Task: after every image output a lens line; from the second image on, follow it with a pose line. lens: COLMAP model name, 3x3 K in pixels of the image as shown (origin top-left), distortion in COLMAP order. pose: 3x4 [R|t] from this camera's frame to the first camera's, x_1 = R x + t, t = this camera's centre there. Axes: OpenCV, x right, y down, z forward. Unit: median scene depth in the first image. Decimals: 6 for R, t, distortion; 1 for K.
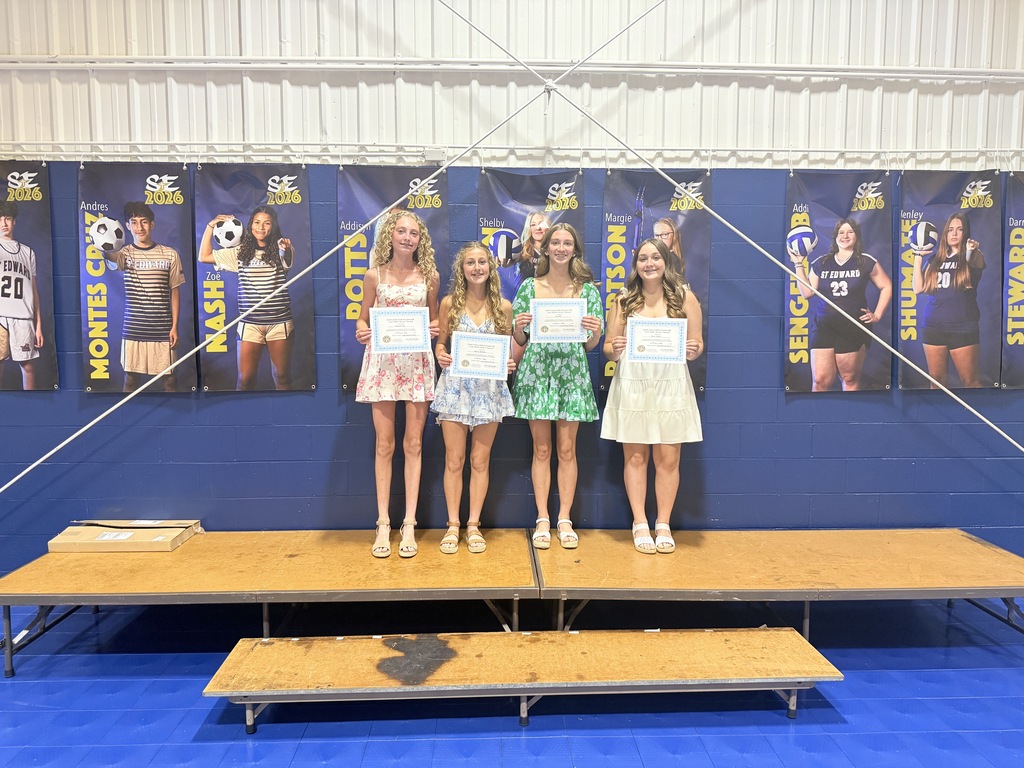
lens RADIAL K [[717.2, 0, 508.2], [0, 717.2, 387.2], [0, 0, 1]] dist [0.015387, -0.027169]
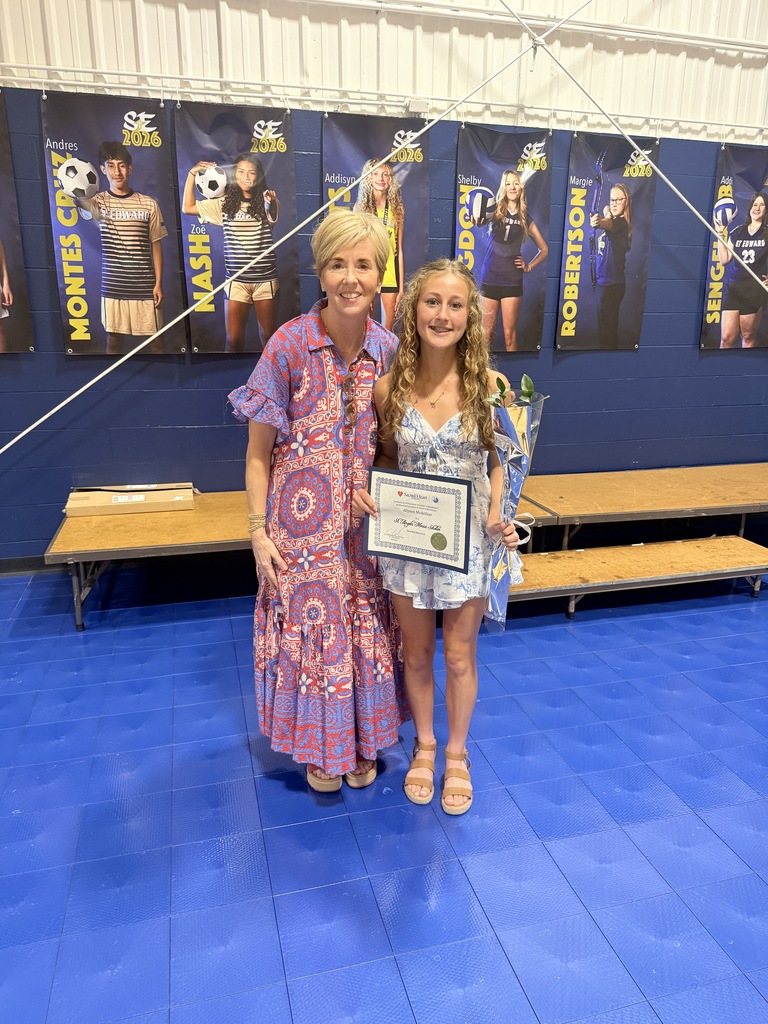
lens RADIAL K [[717.2, 0, 386.0], [0, 717.2, 516.9], [0, 0, 1]] dist [0.015387, -0.027169]
pose [[0.974227, -0.060223, 0.217383, -0.397910], [0.017611, 0.981067, 0.192866, 0.042376], [-0.224882, -0.184067, 0.956842, -0.049440]]
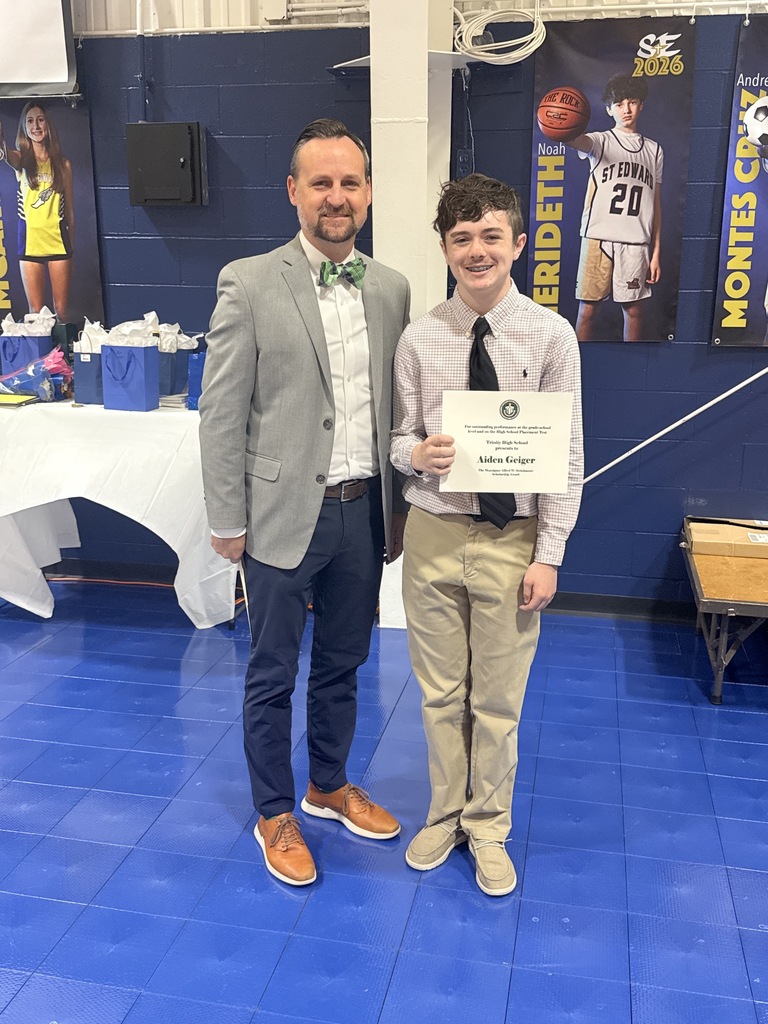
lens RADIAL K [[1004.1, 0, 379.2], [0, 1004.1, 514.7], [0, 0, 1]] dist [0.001776, 0.000000]
pose [[0.968453, 0.063740, -0.240906, -0.664669], [-0.028266, 0.988593, 0.147933, 0.036498], [0.247587, -0.136457, 0.959208, -0.104082]]
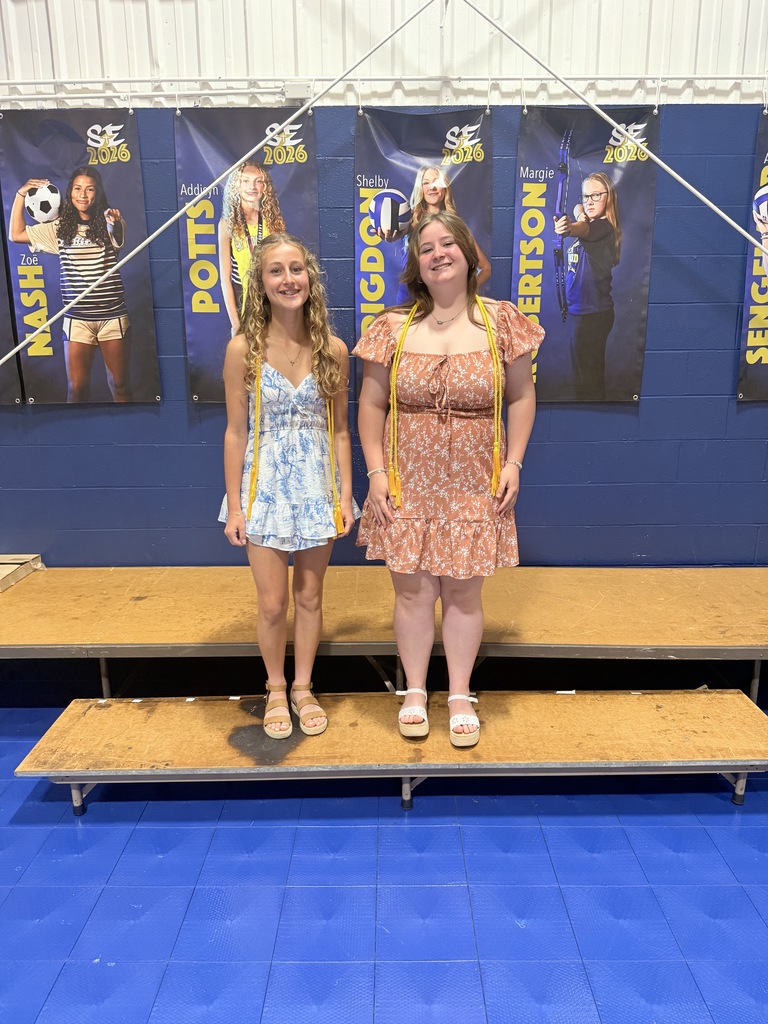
lens RADIAL K [[717.2, 0, 383.1], [0, 717.2, 515.5], [0, 0, 1]] dist [0.015387, -0.027169]
pose [[0.999178, -0.000197, -0.040532, 0.020470], [0.006402, 0.988202, 0.153025, 0.008955], [0.040023, -0.153158, 0.987391, 0.174040]]
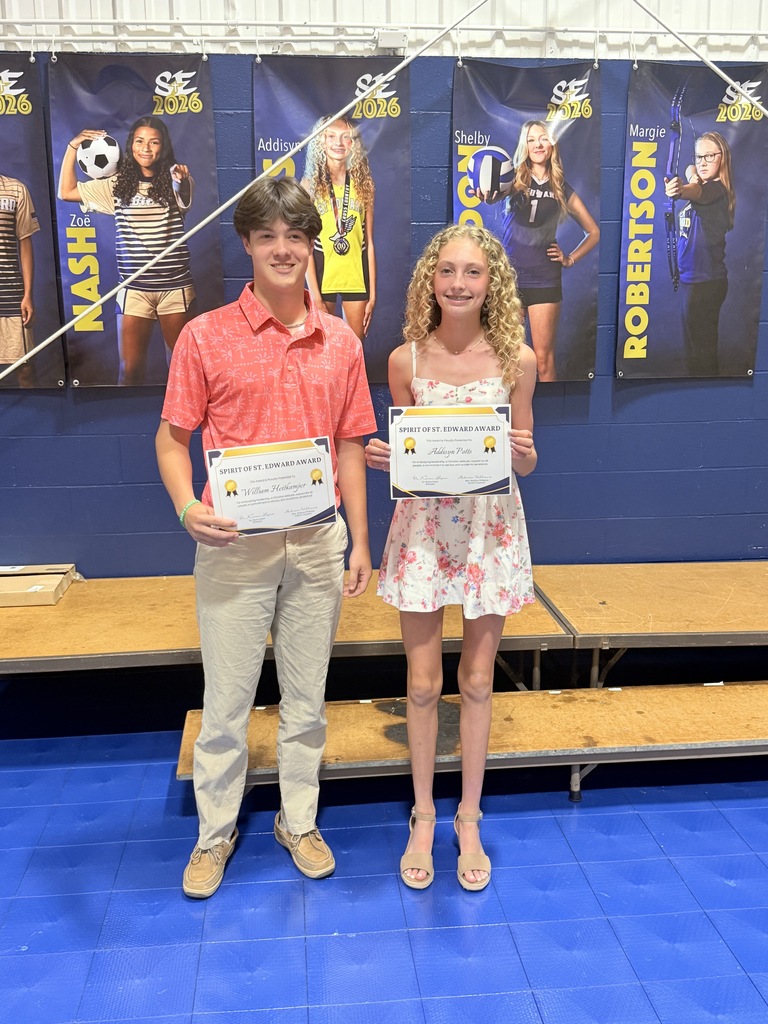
lens RADIAL K [[1015.4, 0, 381.3], [0, 1015.4, 516.2], [0, 0, 1]] dist [0.012063, 0.000000]
pose [[0.998324, -0.023207, 0.053022, -0.176098], [0.016940, 0.993138, 0.115717, 0.022362], [-0.055344, -0.114625, 0.991866, -0.035823]]
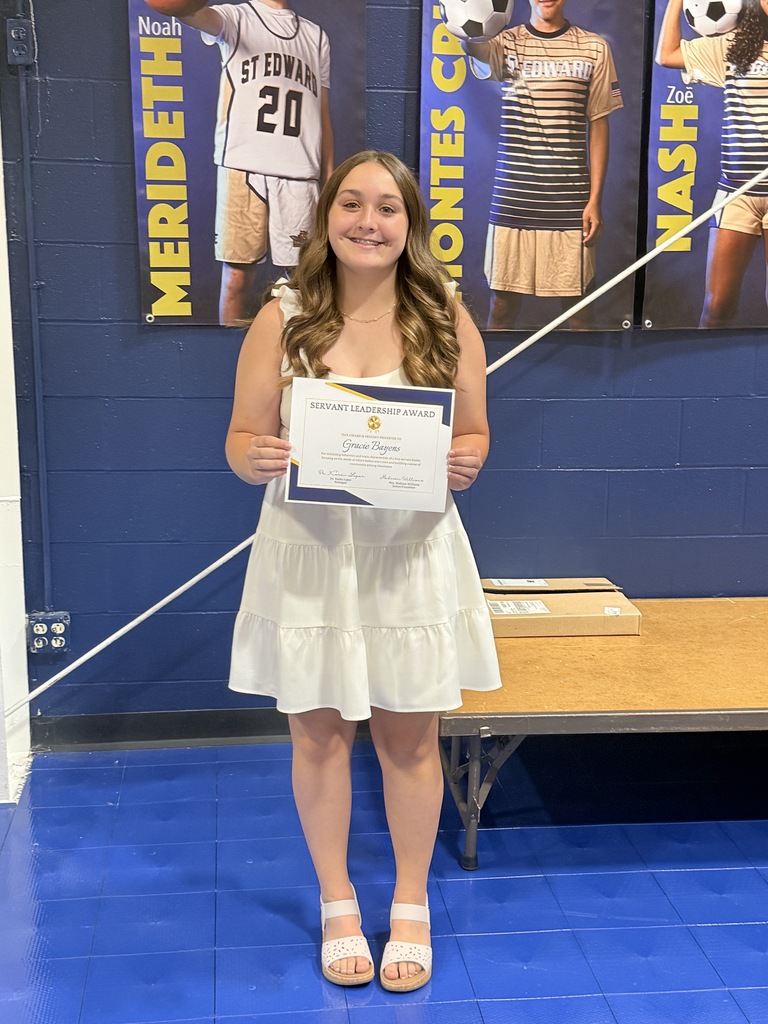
lens RADIAL K [[1333.6, 0, 390.4], [0, 1333.6, 519.1], [0, 0, 1]] dist [0.061877, 0.000000]
pose [[0.996640, -0.006700, 0.081633, -0.689356], [-0.002816, 0.993257, 0.115898, 0.030533], [-0.081859, -0.115738, 0.989901, 0.057238]]
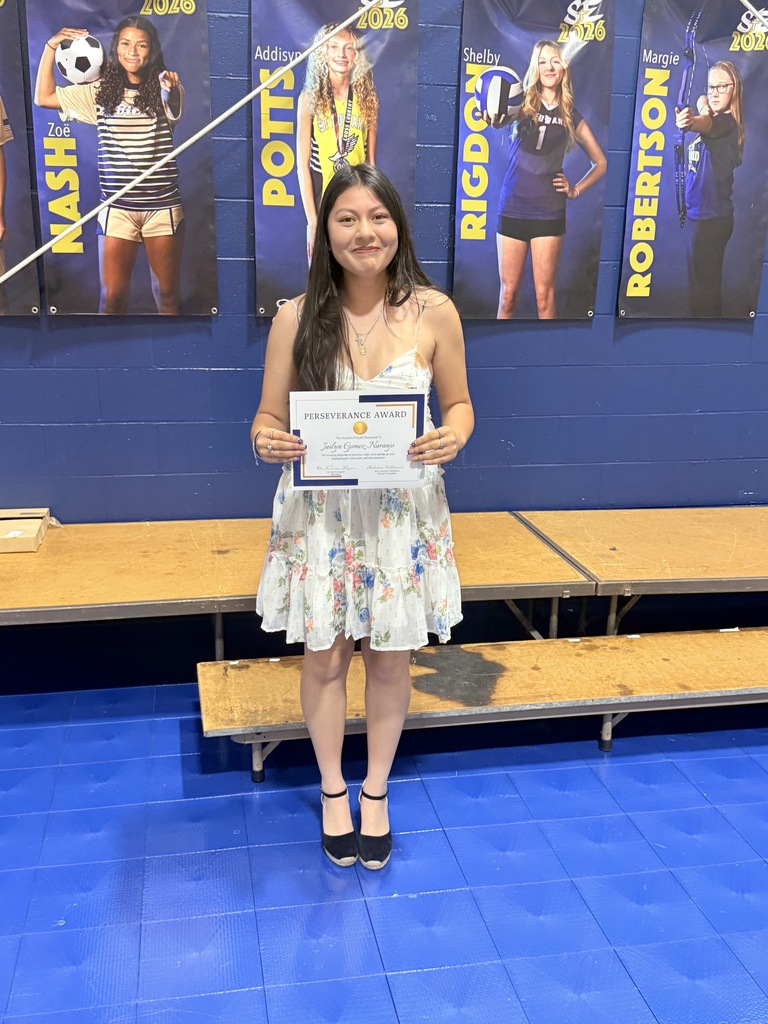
lens RADIAL K [[1015.4, 0, 374.5], [0, 1015.4, 516.9], [0, 0, 1]] dist [0.012063, 0.000000]
pose [[0.989358, -0.024365, 0.143446, -0.271074], [-0.000011, 0.985867, 0.167532, 0.033123], [-0.145501, -0.165750, 0.975375, 0.019581]]
